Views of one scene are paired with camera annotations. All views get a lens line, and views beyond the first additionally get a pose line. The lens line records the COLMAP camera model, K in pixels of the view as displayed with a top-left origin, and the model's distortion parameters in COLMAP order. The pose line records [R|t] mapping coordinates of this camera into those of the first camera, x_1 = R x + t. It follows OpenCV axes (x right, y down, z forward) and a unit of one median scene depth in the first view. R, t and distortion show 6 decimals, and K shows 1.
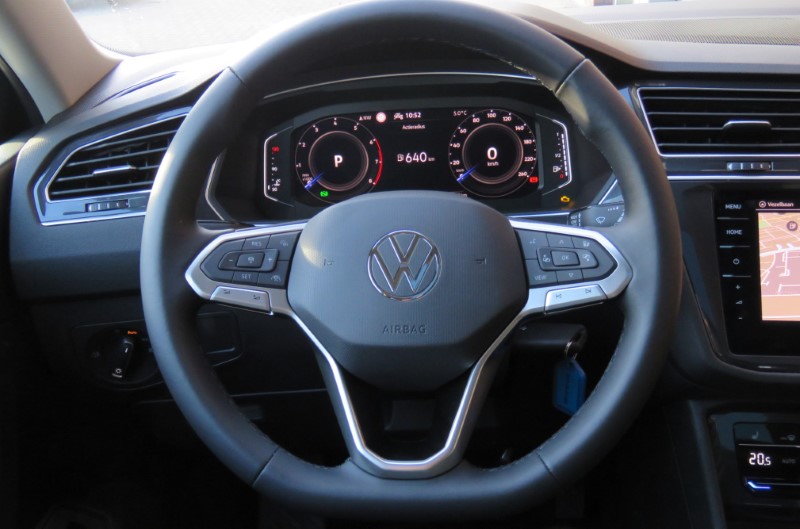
lens RADIAL K [[844.1, 0, 399.5], [0, 844.1, 263.2], [0, 0, 1]] dist [0.068764, 0.000000]
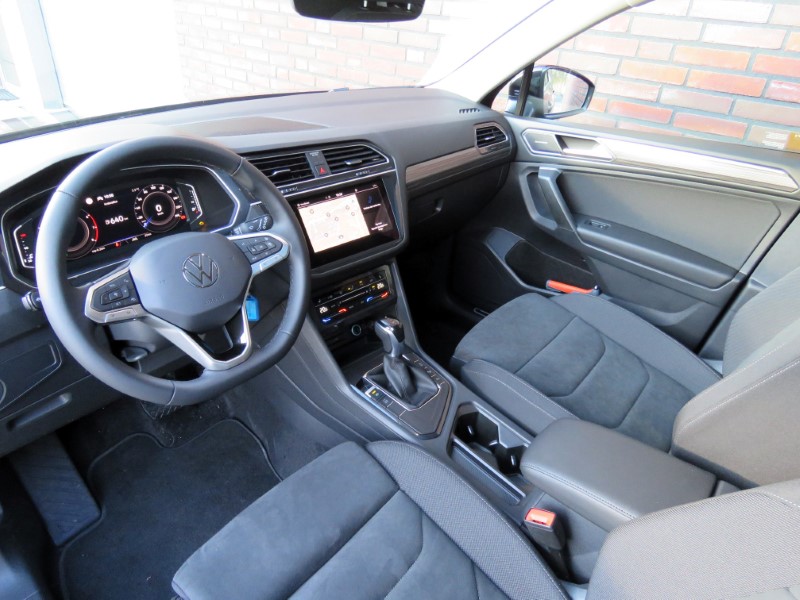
lens RADIAL K [[489.7, 0, 401.1], [0, 489.7, 302.3], [0, 0, 1]] dist [0.021591, 0.000448]
pose [[0.659880, -0.345837, 0.667050, -0.332204], [0.255927, 0.938144, 0.233211, -0.053832], [-0.706442, 0.016826, 0.707571, -0.125290]]
